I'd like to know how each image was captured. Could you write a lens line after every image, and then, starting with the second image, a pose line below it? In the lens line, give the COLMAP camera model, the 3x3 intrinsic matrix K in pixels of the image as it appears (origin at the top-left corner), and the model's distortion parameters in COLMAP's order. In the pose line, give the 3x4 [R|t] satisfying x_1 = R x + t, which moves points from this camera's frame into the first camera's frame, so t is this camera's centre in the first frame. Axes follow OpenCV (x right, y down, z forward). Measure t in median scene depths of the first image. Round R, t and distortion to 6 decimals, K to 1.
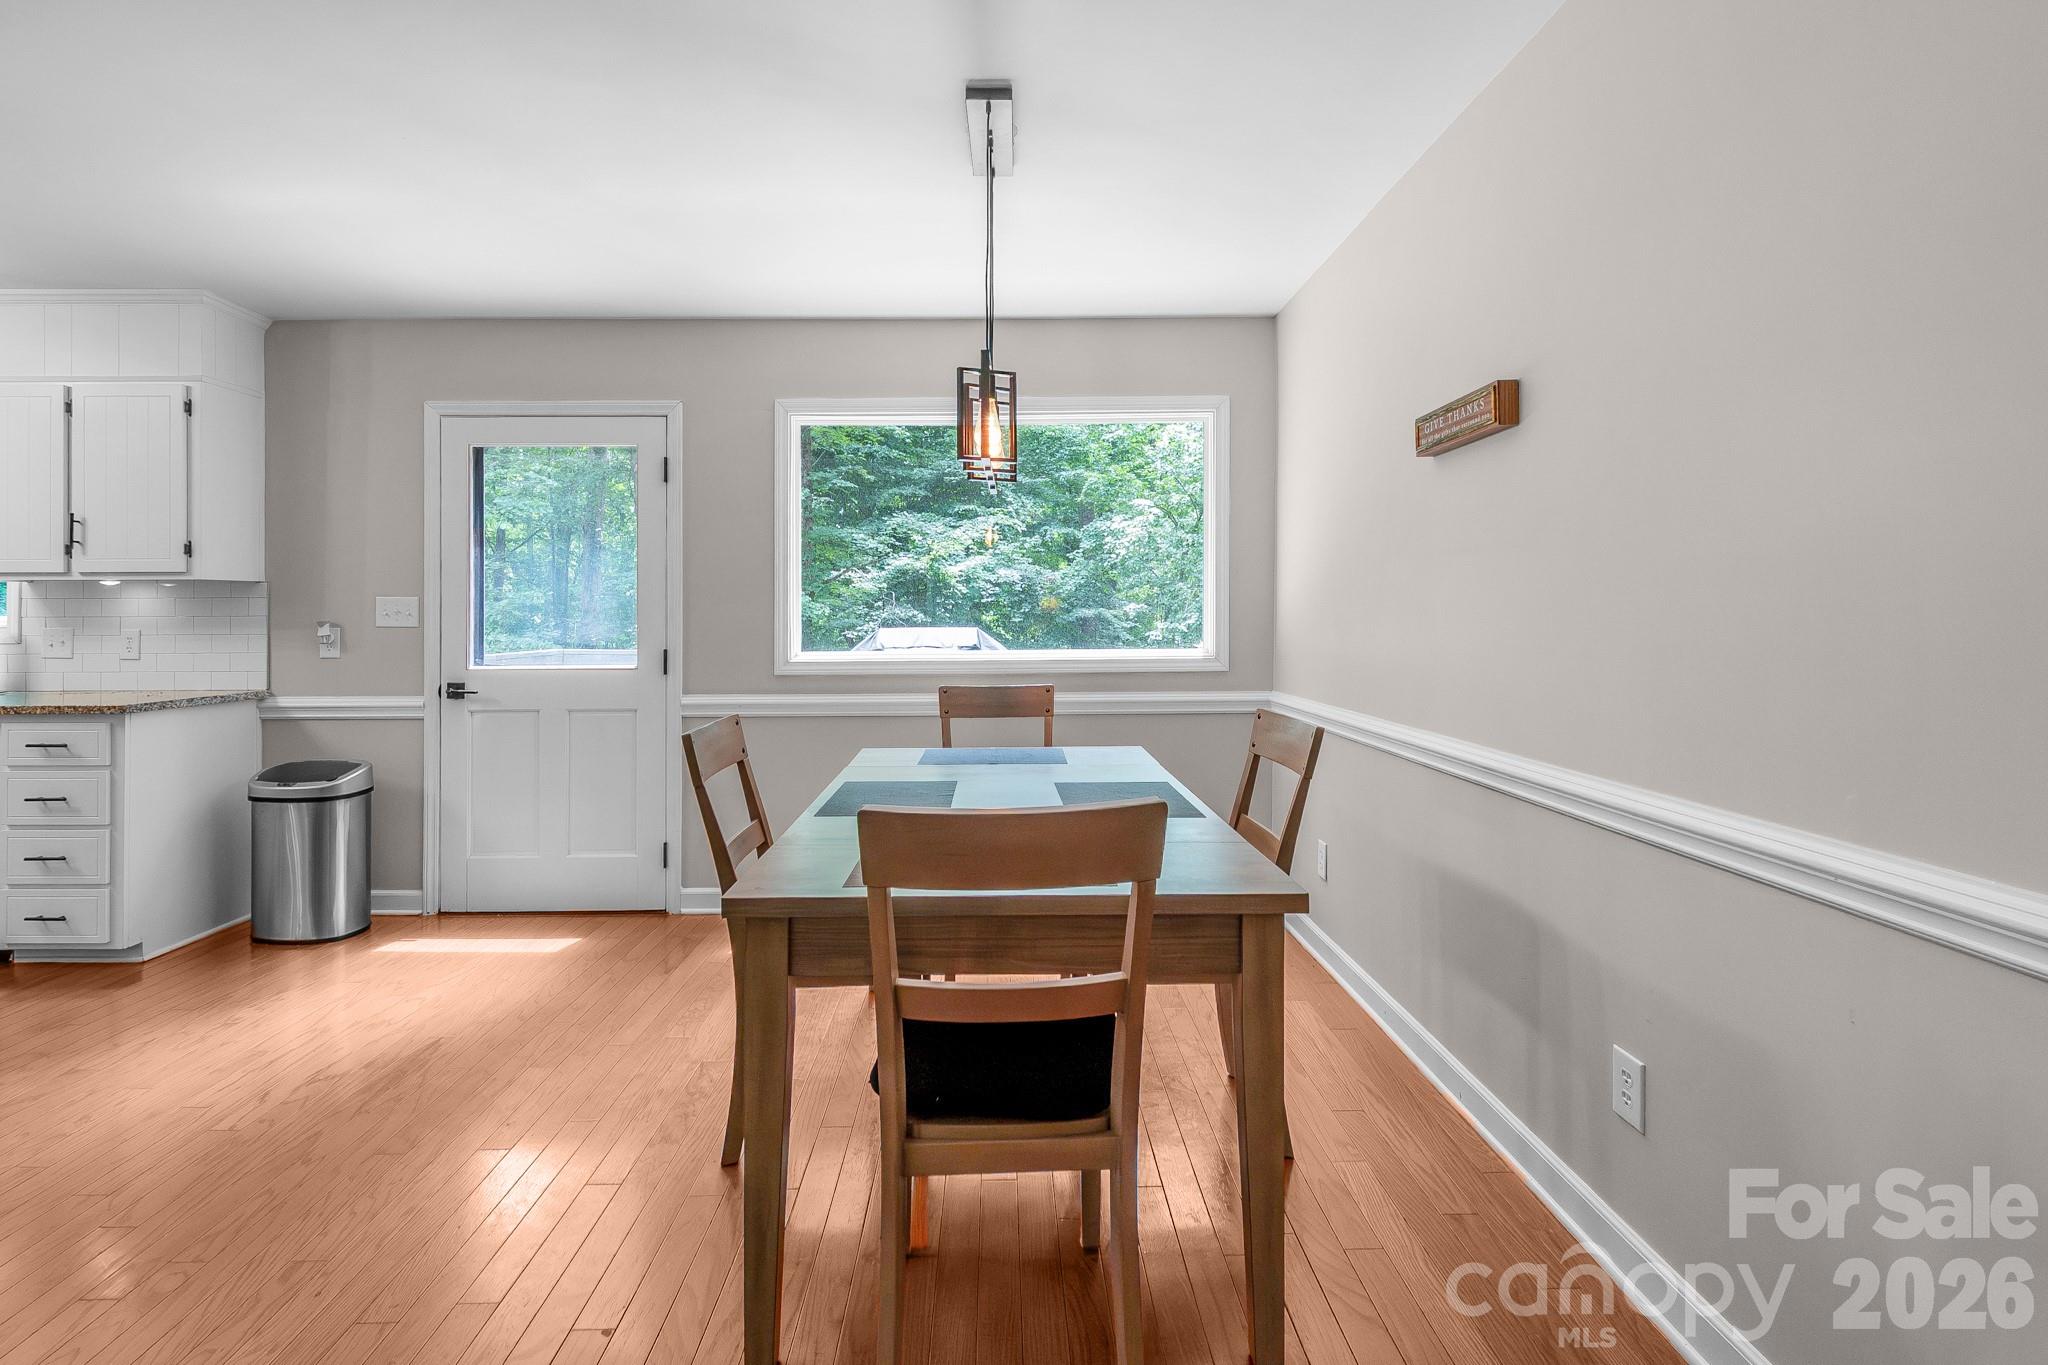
lens RADIAL K [[966.9, 0, 968.8], [0, 966.9, 602.6], [0, 0, 1]] dist [-0.001499, -0.000465]
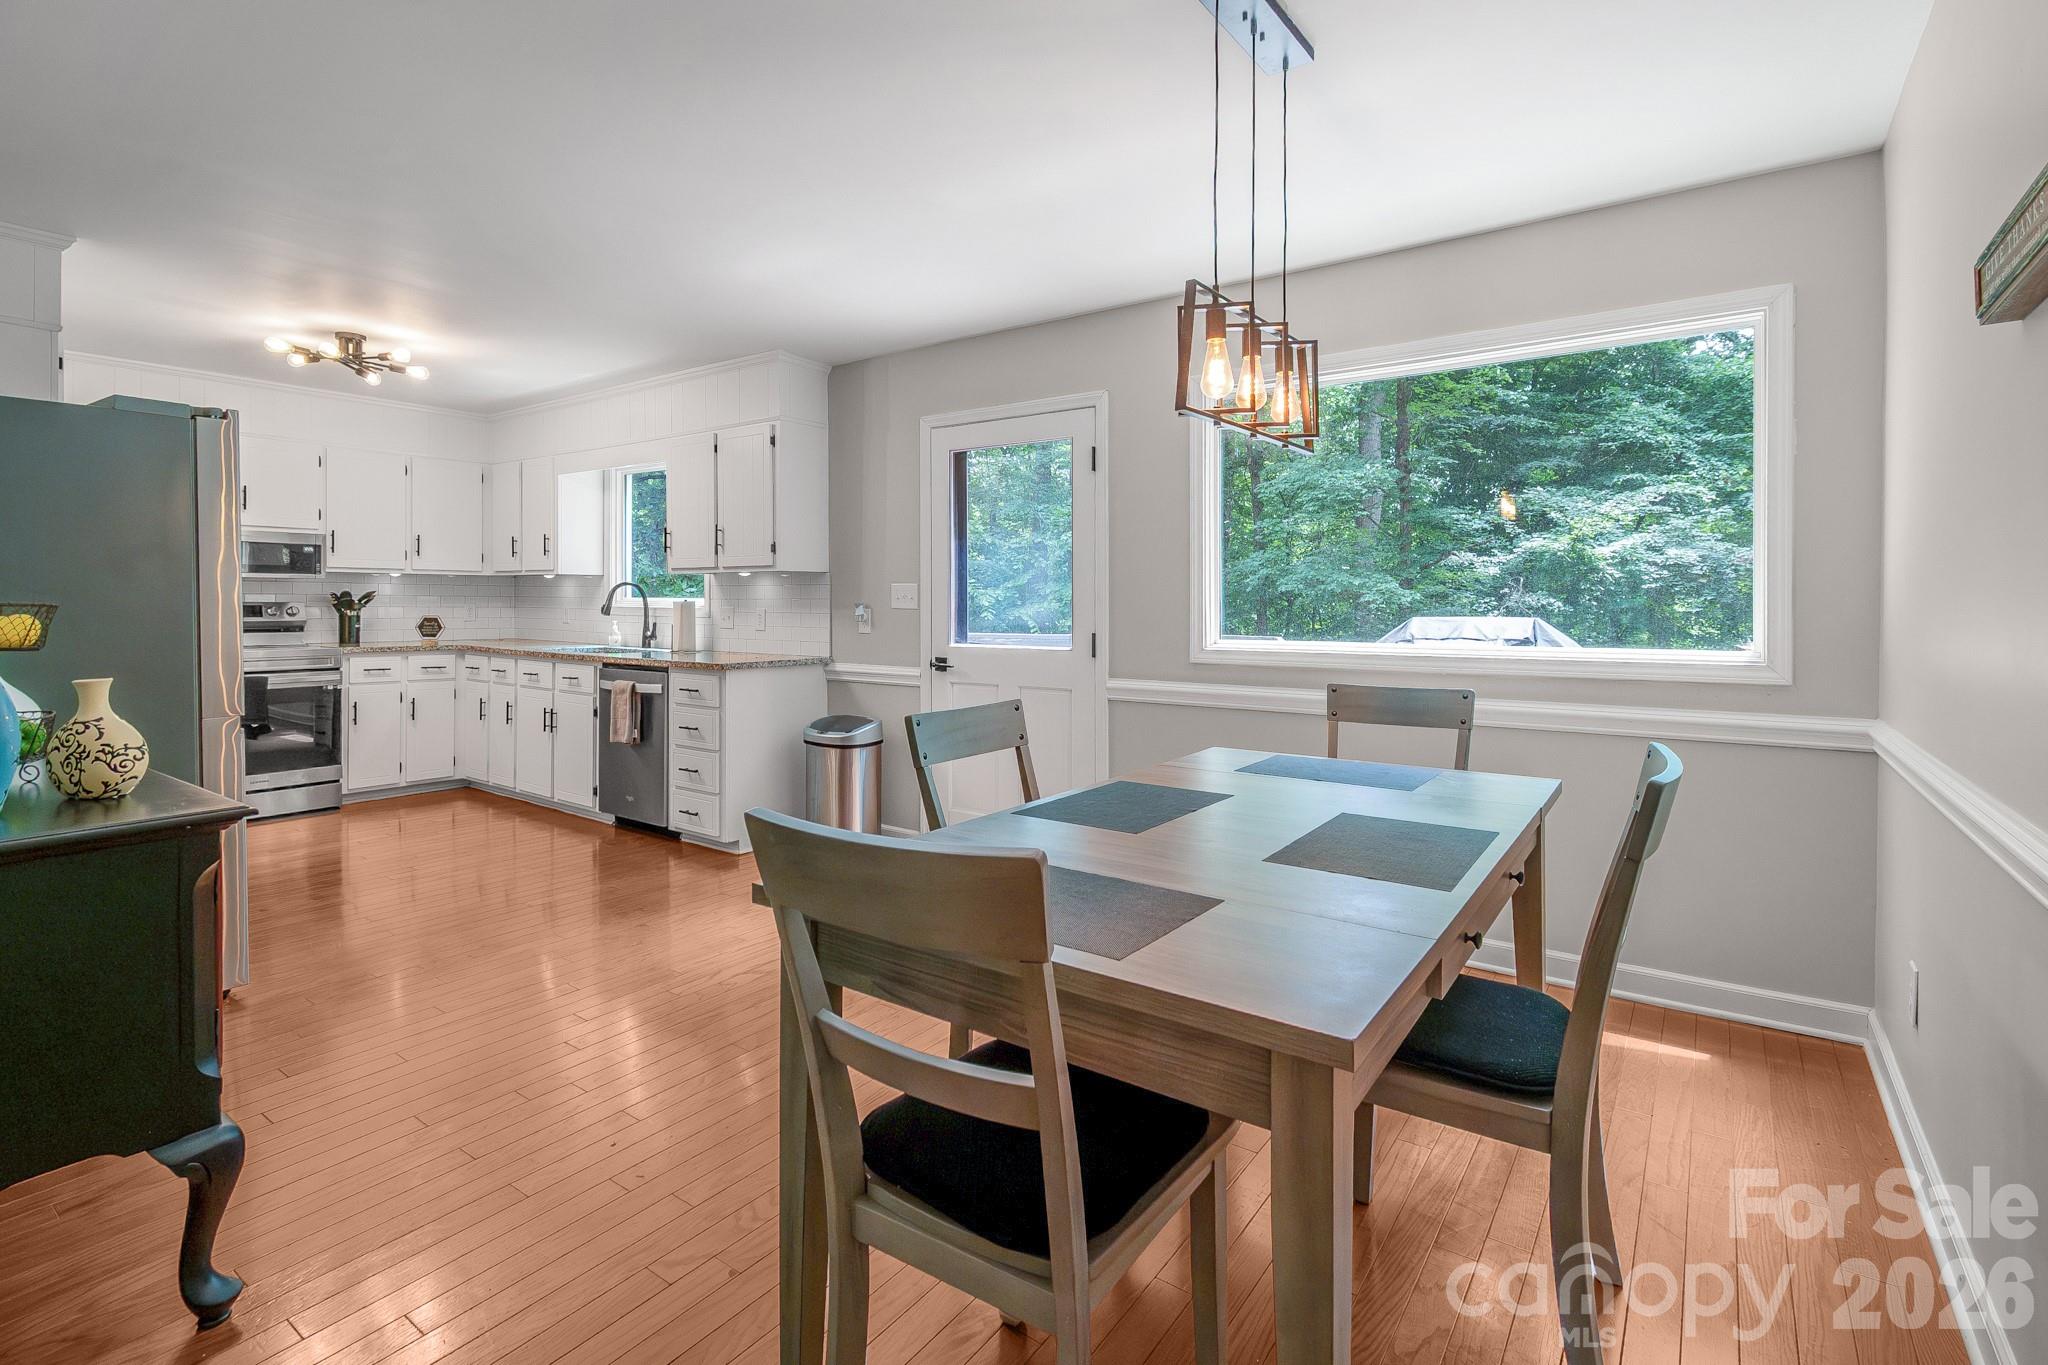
lens RADIAL K [[940.6, 0, 1029.5], [0, 940.6, 600.8], [0, 0, 1]] dist [-0.001072, -0.000124]
pose [[0.816179, 0.005176, -0.577776, 0.206530], [0.000942, 0.999947, 0.010288, 0.003441], [0.577798, -0.008941, 0.816131, 0.140097]]
